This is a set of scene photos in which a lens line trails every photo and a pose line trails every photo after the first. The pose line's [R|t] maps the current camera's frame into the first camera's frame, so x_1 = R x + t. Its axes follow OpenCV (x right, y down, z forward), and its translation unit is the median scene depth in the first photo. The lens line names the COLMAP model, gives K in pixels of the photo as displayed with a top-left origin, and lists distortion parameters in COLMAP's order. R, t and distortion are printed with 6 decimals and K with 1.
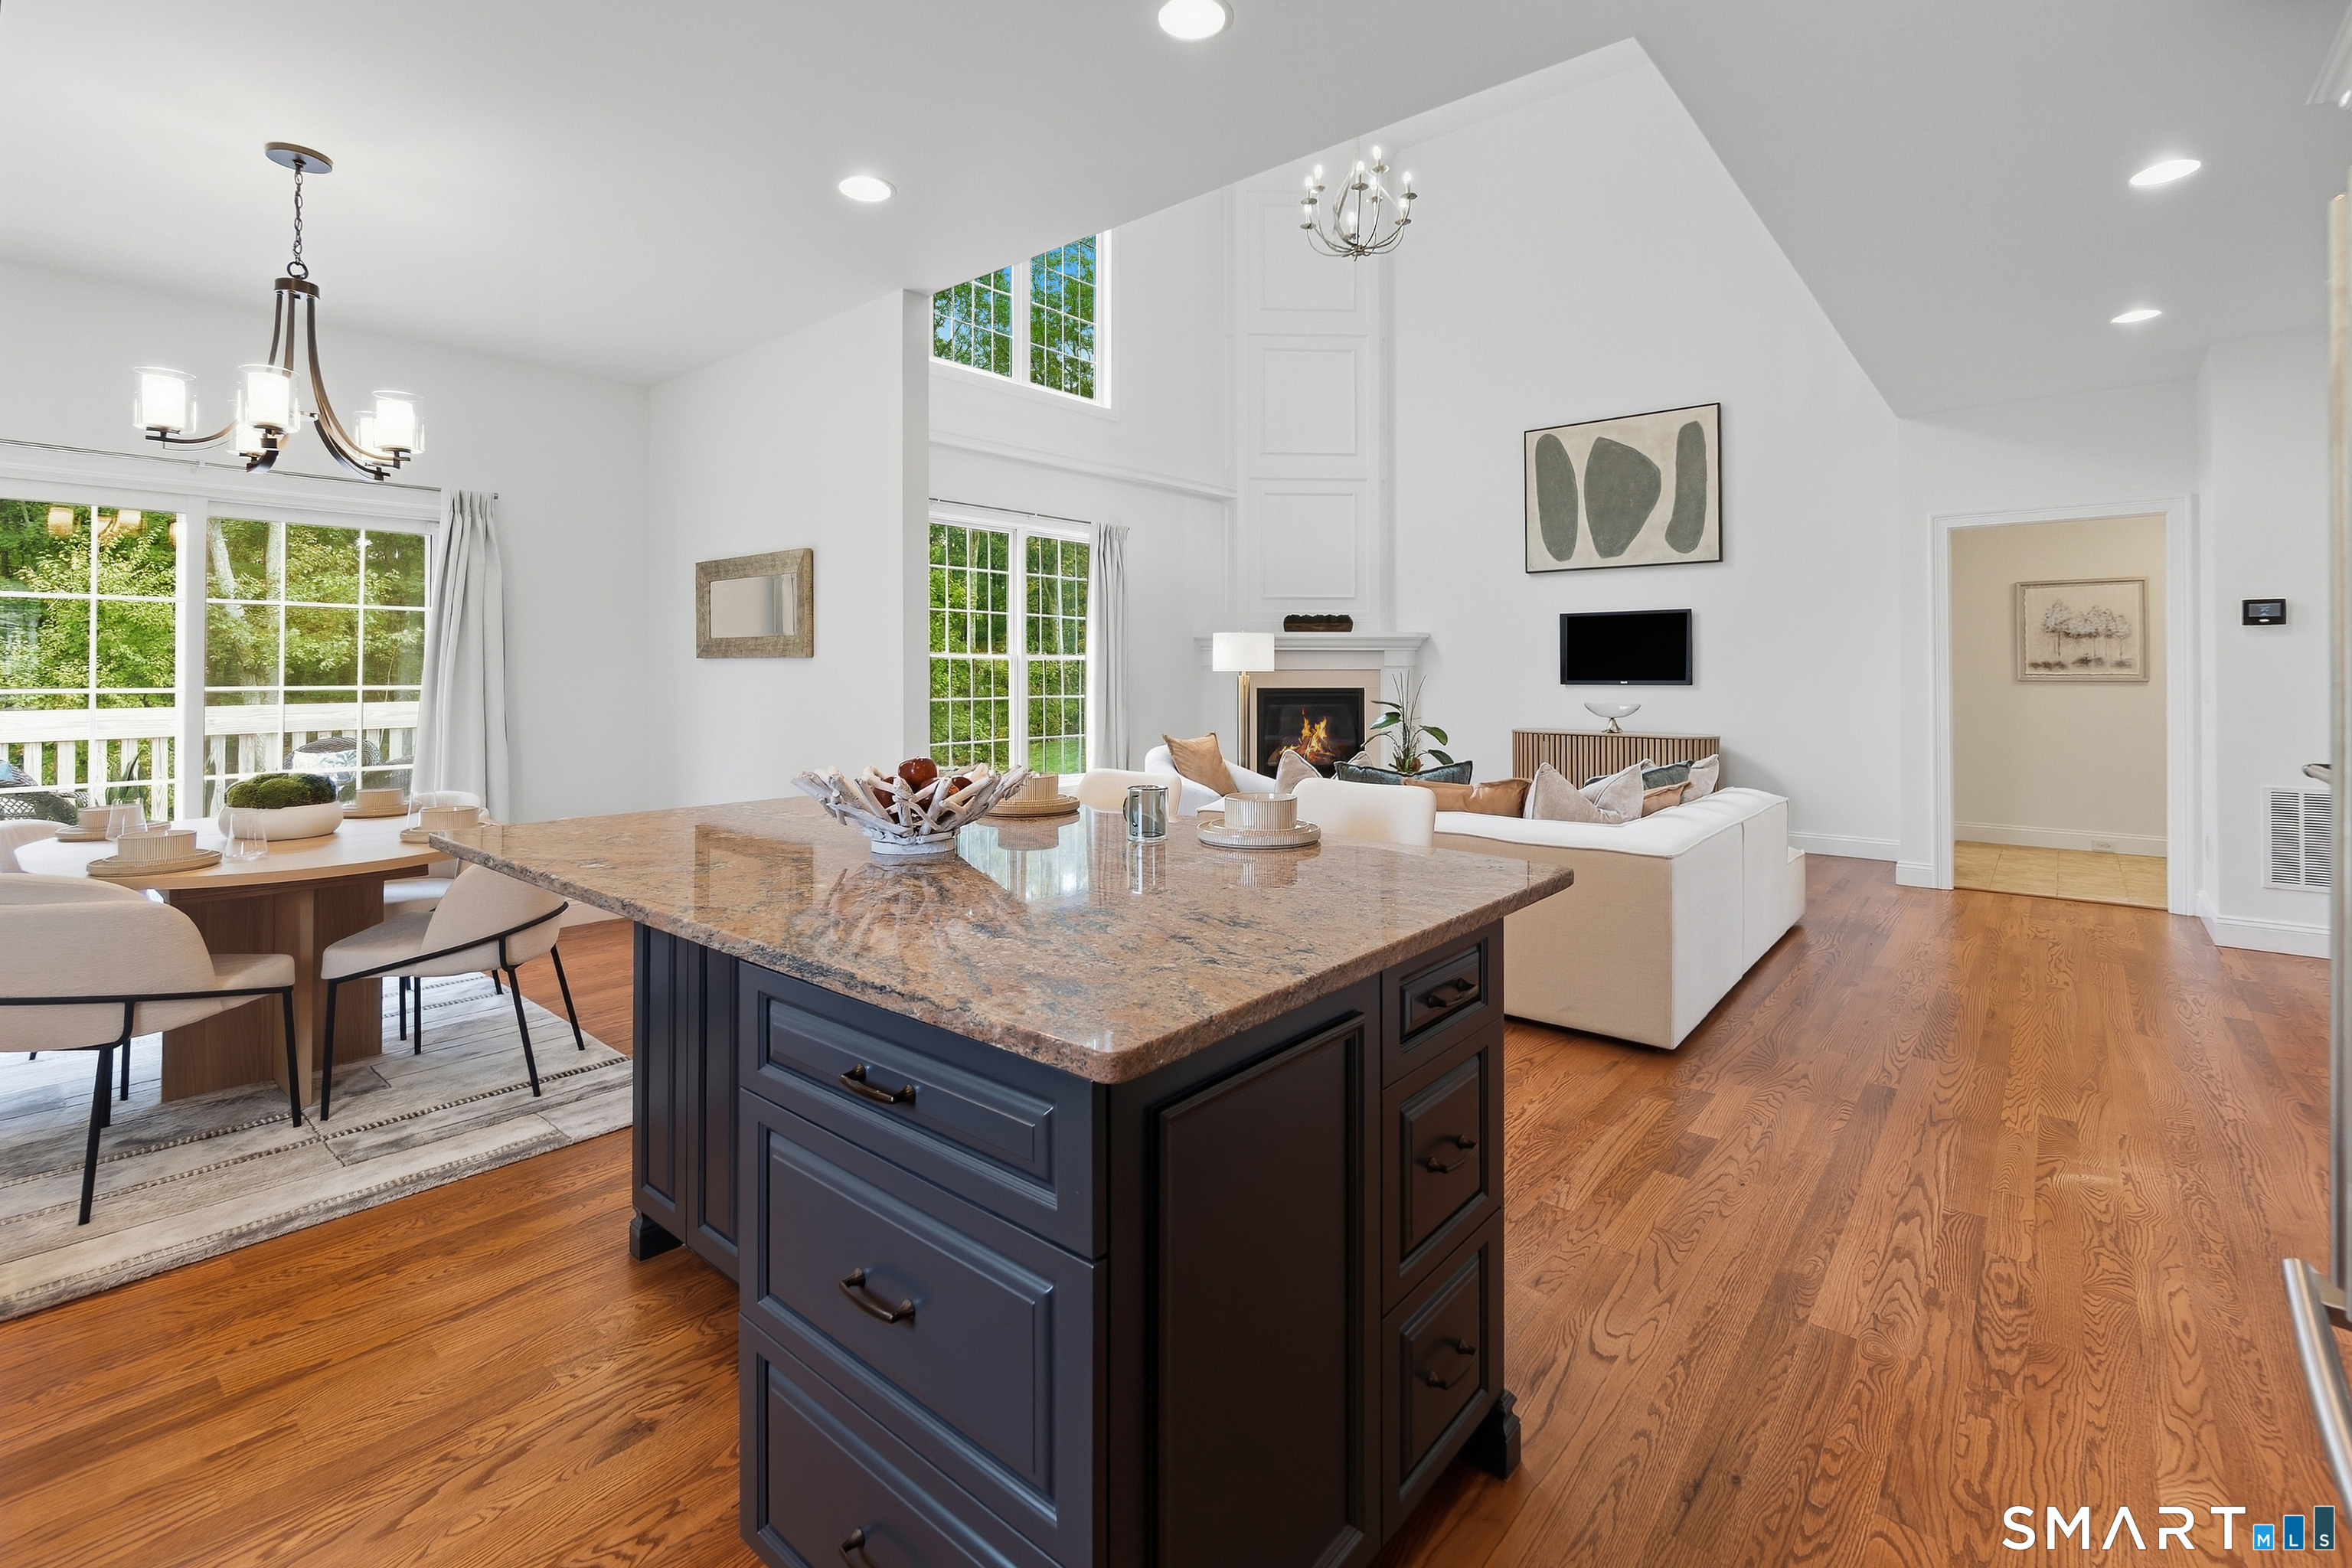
lens RADIAL K [[1059.2, 0, 1213.7], [0, 1059.2, 667.7], [0, 0, 1]] dist [-0.002442, 0.000019]
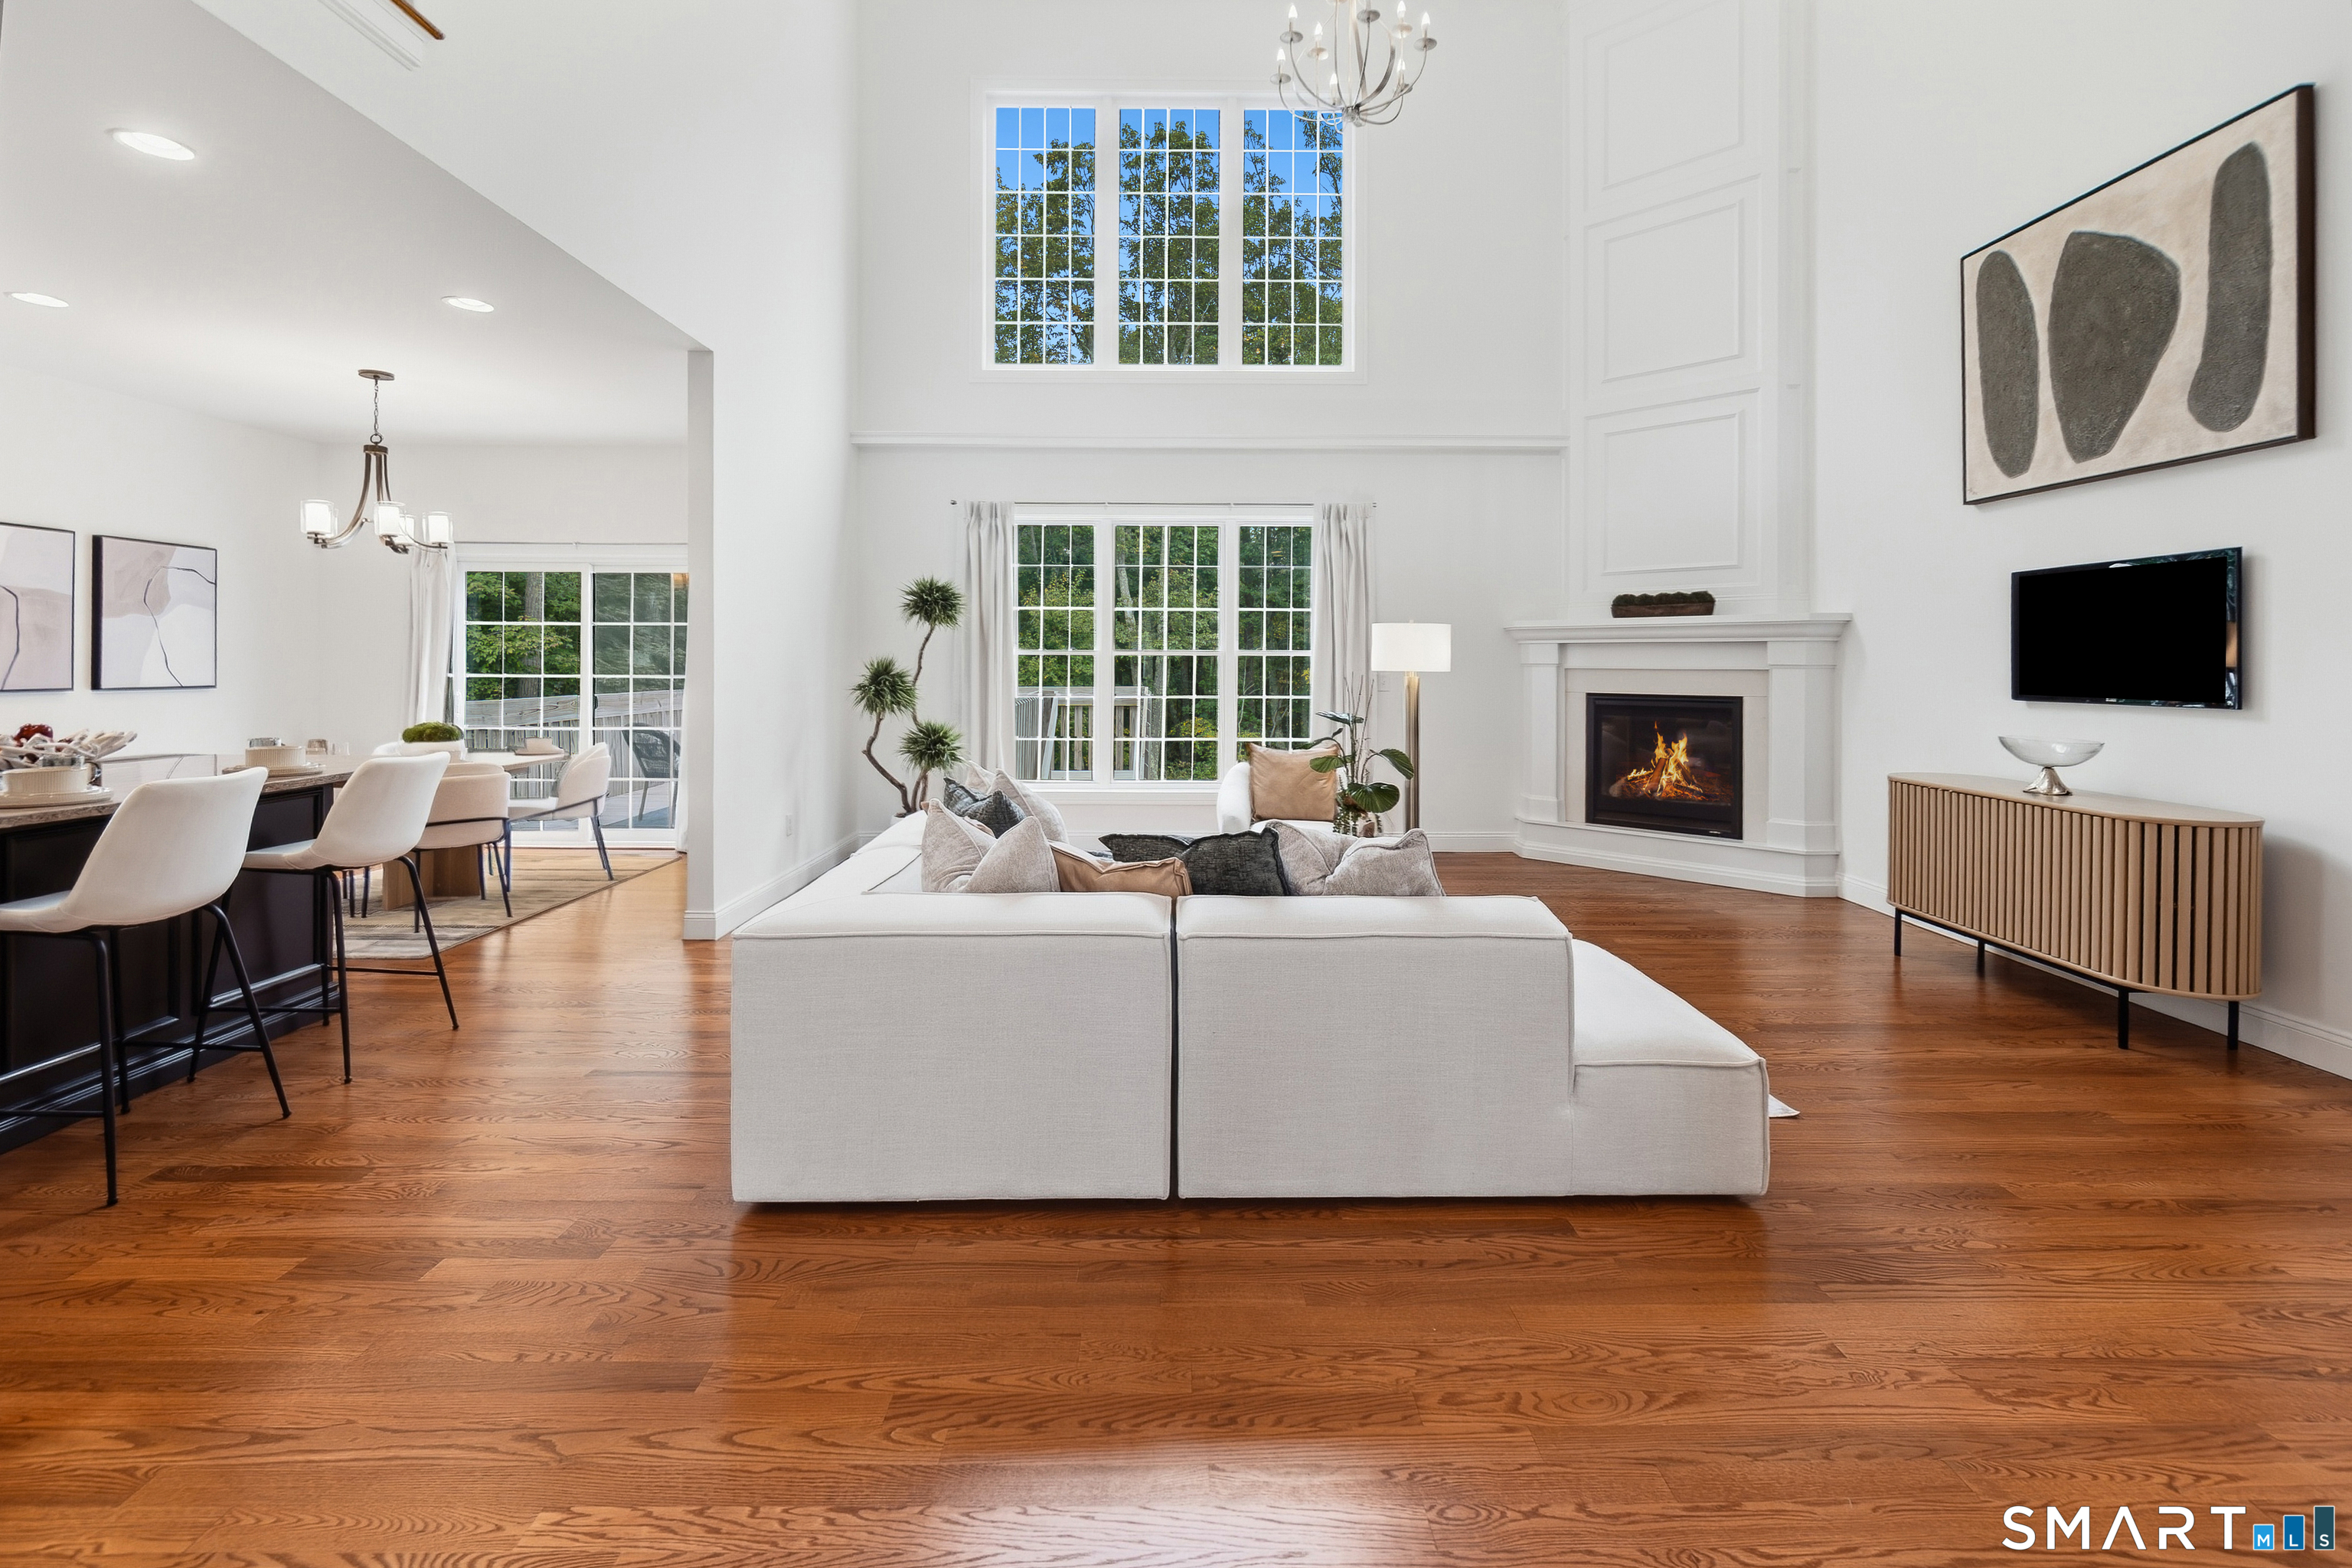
lens RADIAL K [[1041.2, 0, 1180.3], [0, 1041.2, 685.9], [0, 0, 1]] dist [0.000684, 0.000072]
pose [[0.642508, 0.022745, -0.765941, 0.483070], [-0.003457, 0.999635, 0.026785, -0.004449], [0.766271, -0.014562, 0.642353, 0.322691]]
